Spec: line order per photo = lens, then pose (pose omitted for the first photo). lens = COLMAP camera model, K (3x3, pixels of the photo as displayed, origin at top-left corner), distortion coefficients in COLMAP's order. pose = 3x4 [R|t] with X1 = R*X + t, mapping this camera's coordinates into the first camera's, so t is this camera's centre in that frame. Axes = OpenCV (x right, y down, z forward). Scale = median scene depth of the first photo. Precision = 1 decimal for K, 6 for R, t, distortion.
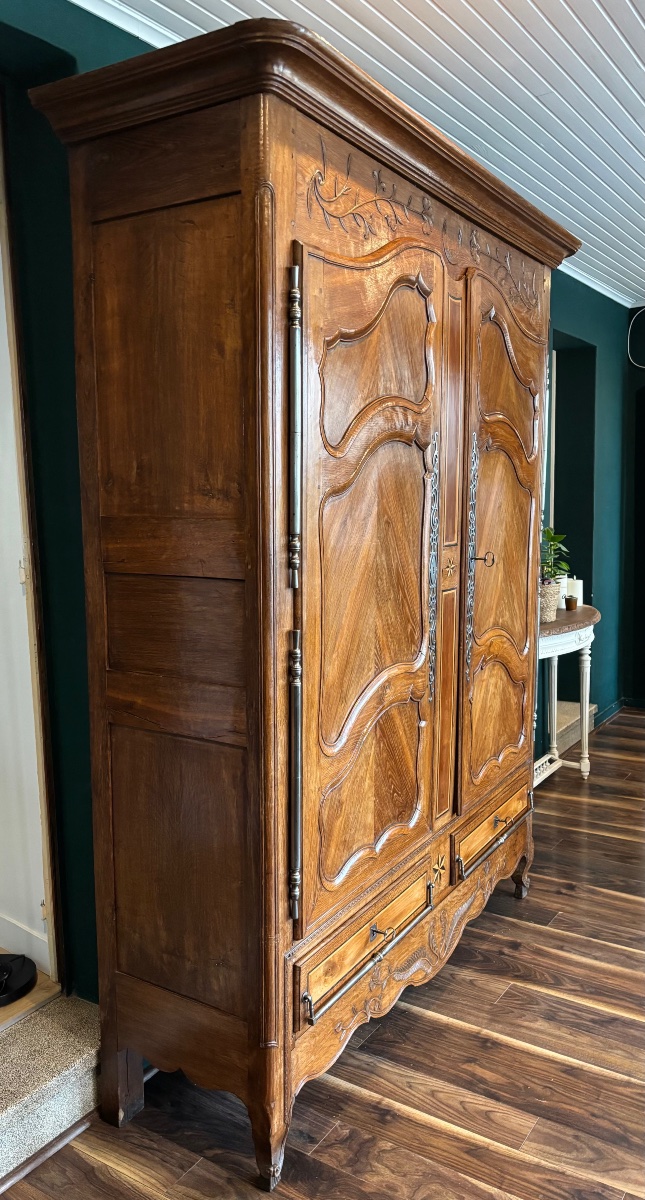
lens RADIAL K [[925.9, 0, 293.3], [0, 925.9, 609.9], [0, 0, 1]] dist [0.028280, -0.016404]
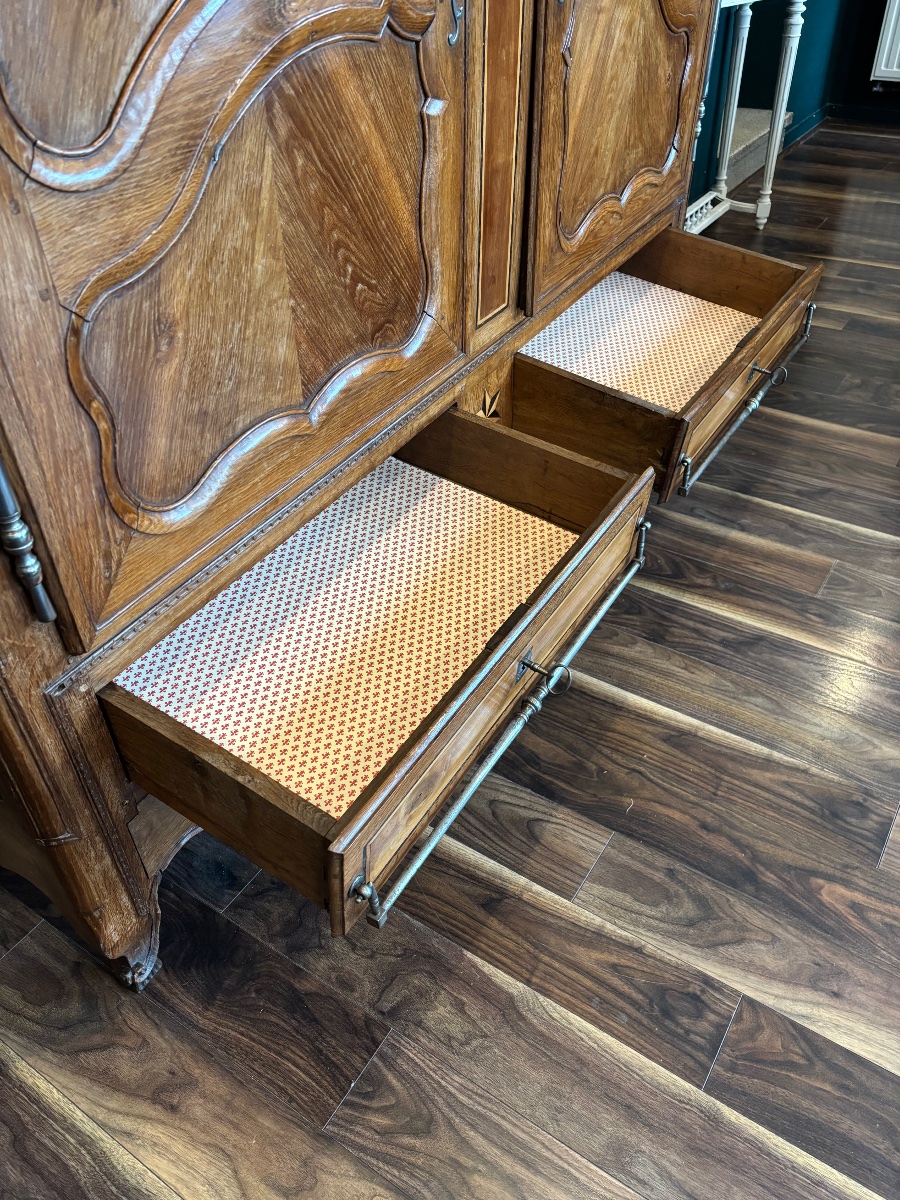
lens RADIAL K [[902.7, 0, 444.3], [0, 902.7, 605.7], [0, 0, 1]] dist [0.051031, -0.046511]
pose [[0.999851, -0.017211, -0.001171, 0.140472], [0.015113, 0.841170, 0.540559, 0.088892], [-0.008319, -0.540496, 0.841305, 0.525666]]
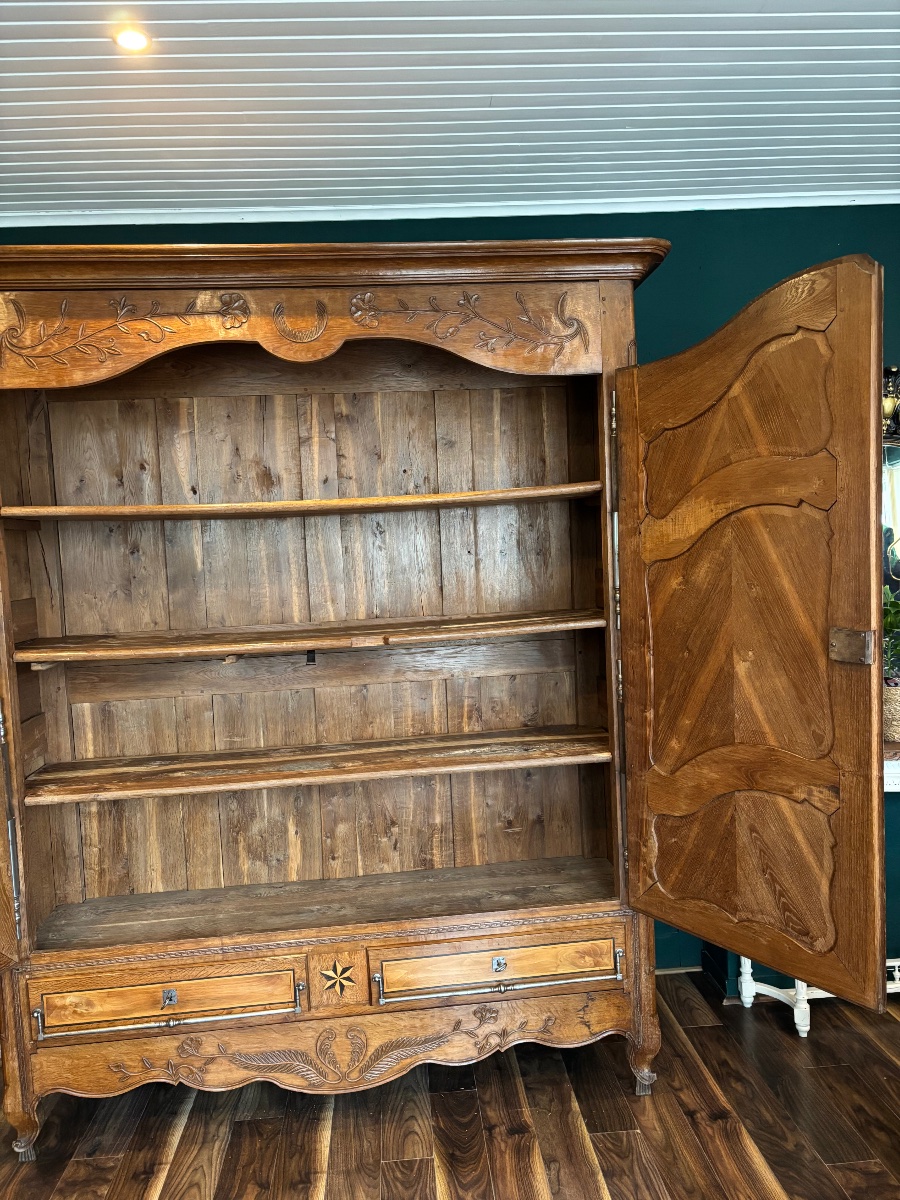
lens RADIAL K [[902.7, 0, 451.3], [0, 902.7, 603.0], [0, 0, 1]] dist [0.051031, -0.046511]
pose [[0.614820, 0.031108, -0.788054, 0.998954], [-0.066288, 0.997724, -0.012331, -0.097723], [0.785877, 0.059820, 0.615483, 0.545455]]
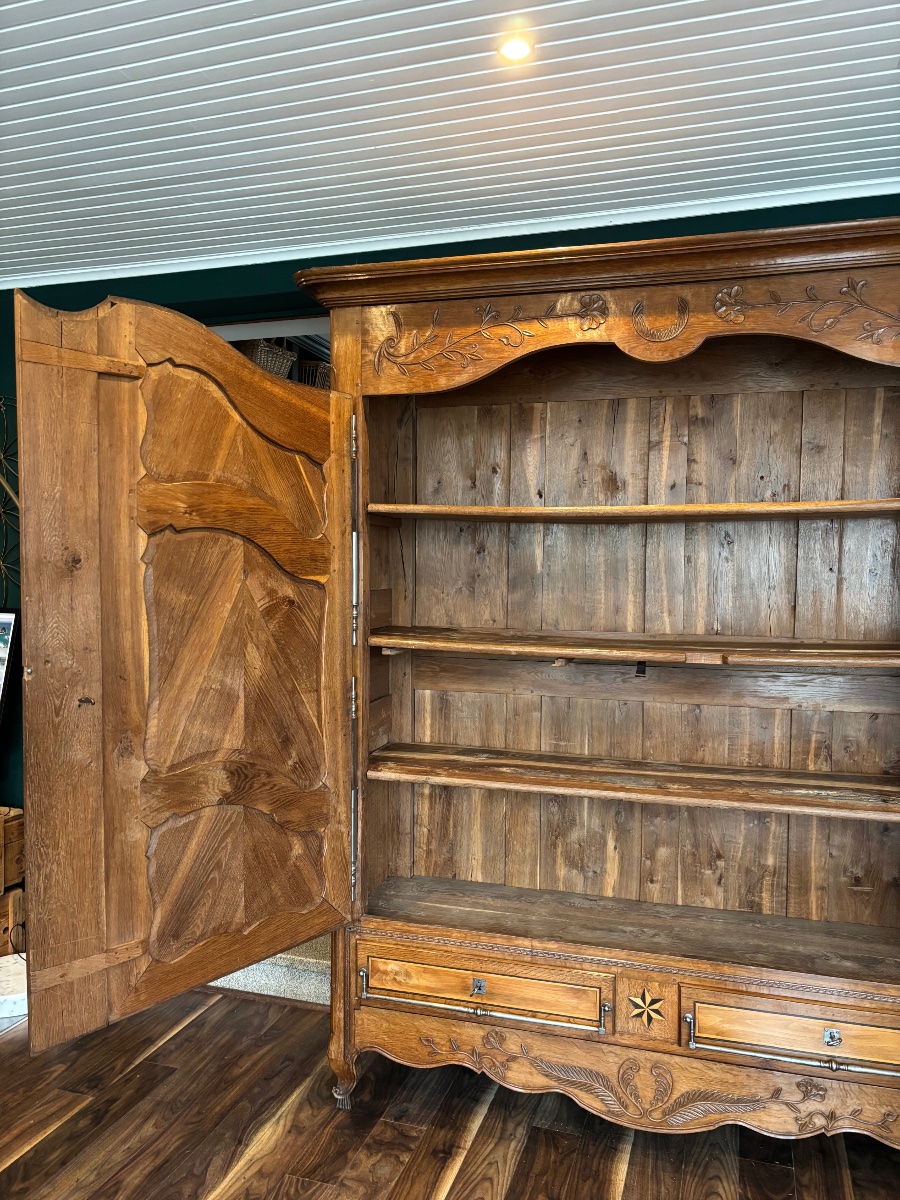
lens RADIAL K [[902.7, 0, 451.4], [0, 902.7, 604.9], [0, 0, 1]] dist [0.051031, -0.046511]
pose [[0.280749, 0.057114, -0.958080, 0.978567], [-0.143830, 0.989459, 0.016837, -0.094175], [0.948943, 0.133073, 0.286005, 0.565569]]
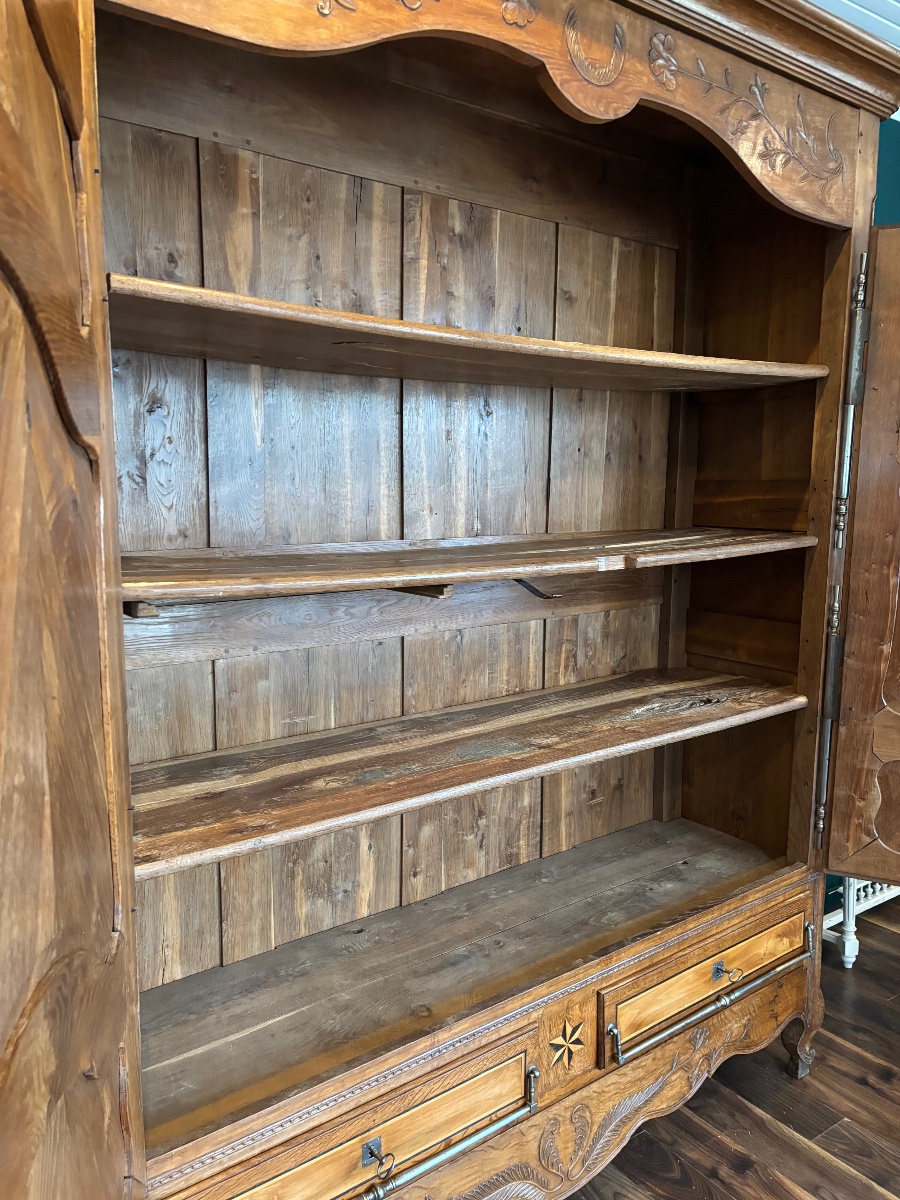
lens RADIAL K [[902.7, 0, 451.1], [0, 902.7, 603.7], [0, 0, 1]] dist [0.051031, -0.046511]
pose [[0.933928, 0.059134, -0.352536, 0.308751], [-0.058573, 0.998208, 0.012269, -0.033136], [0.352630, 0.009191, 0.935718, 0.401832]]
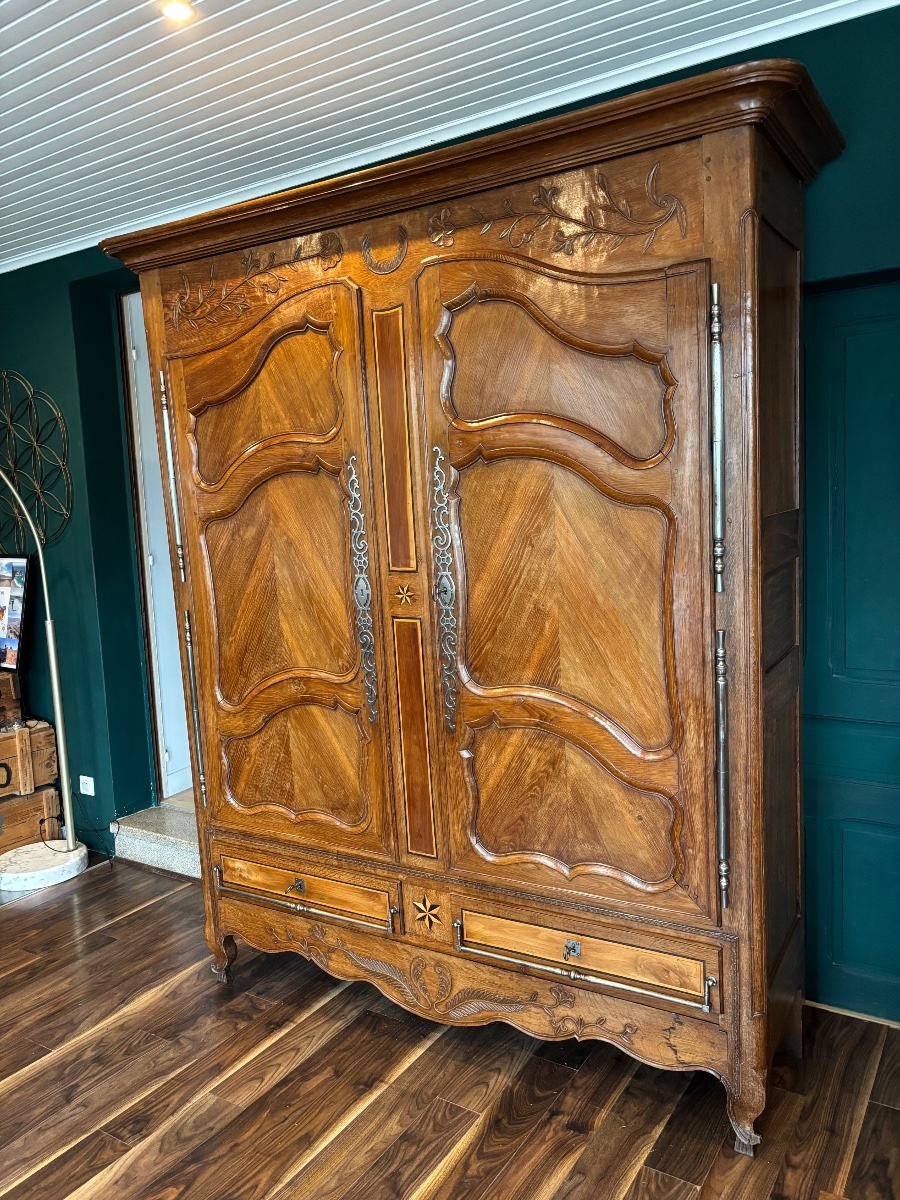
lens RADIAL K [[902.7, 0, 446.6], [0, 902.7, 600.0], [0, 0, 1]] dist [0.051031, -0.046511]
pose [[0.025946, 0.137455, -0.990168, 1.102345], [-0.083420, 0.987345, 0.134877, -0.171966], [0.996177, 0.079100, 0.037084, 1.031518]]
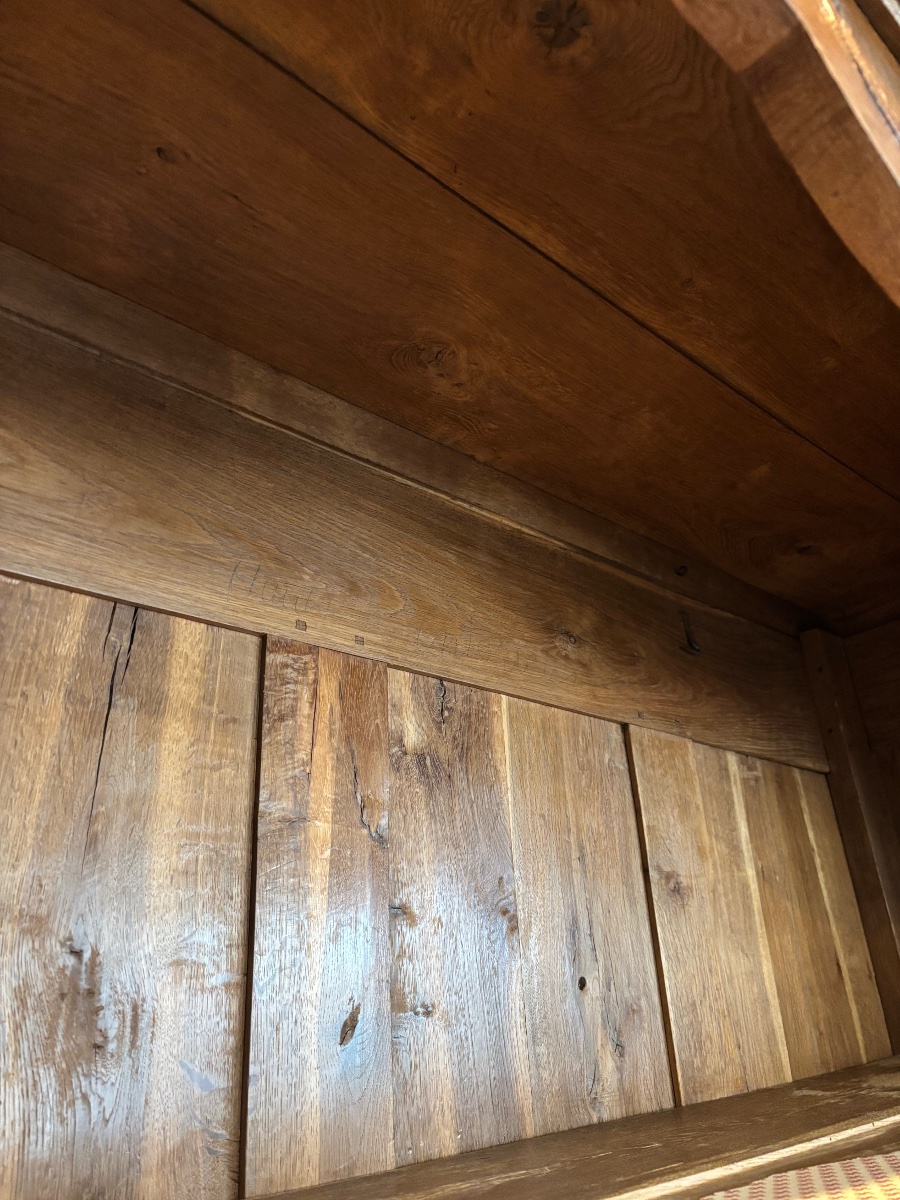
lens RADIAL K [[902.7, 0, 443.0], [0, 902.7, 608.1], [0, 0, 1]] dist [0.051031, -0.046511]
pose [[0.956428, -0.158441, -0.245237, 0.113619], [0.006328, 0.851001, -0.525126, -0.220804], [0.291899, 0.500693, 0.814924, 0.860194]]
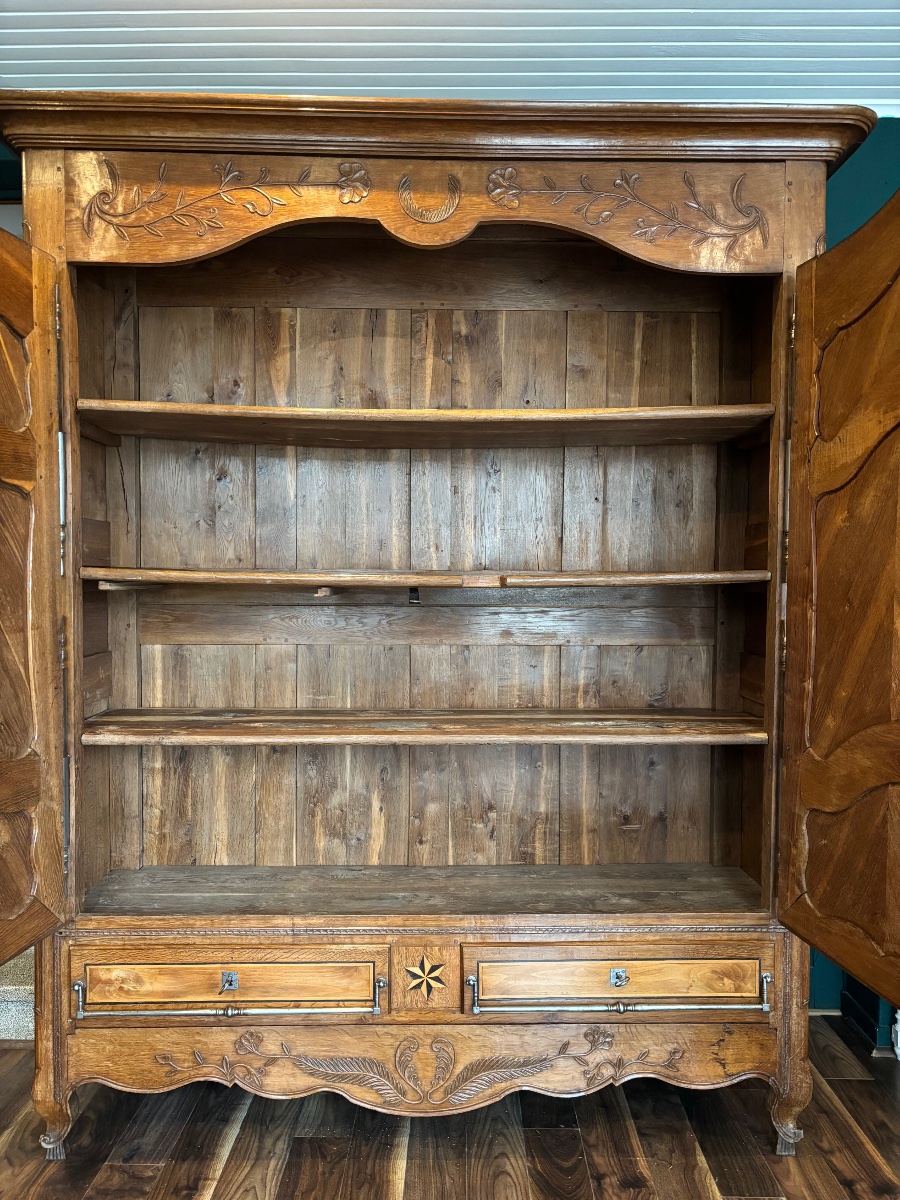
lens RADIAL K [[902.7, 0, 452.6], [0, 902.7, 603.5], [0, 0, 1]] dist [0.051031, -0.046511]
pose [[0.551522, 0.039070, -0.833245, 0.853064], [-0.124456, 0.991576, -0.035883, -0.008657], [0.824824, 0.123493, 0.551739, 0.599783]]
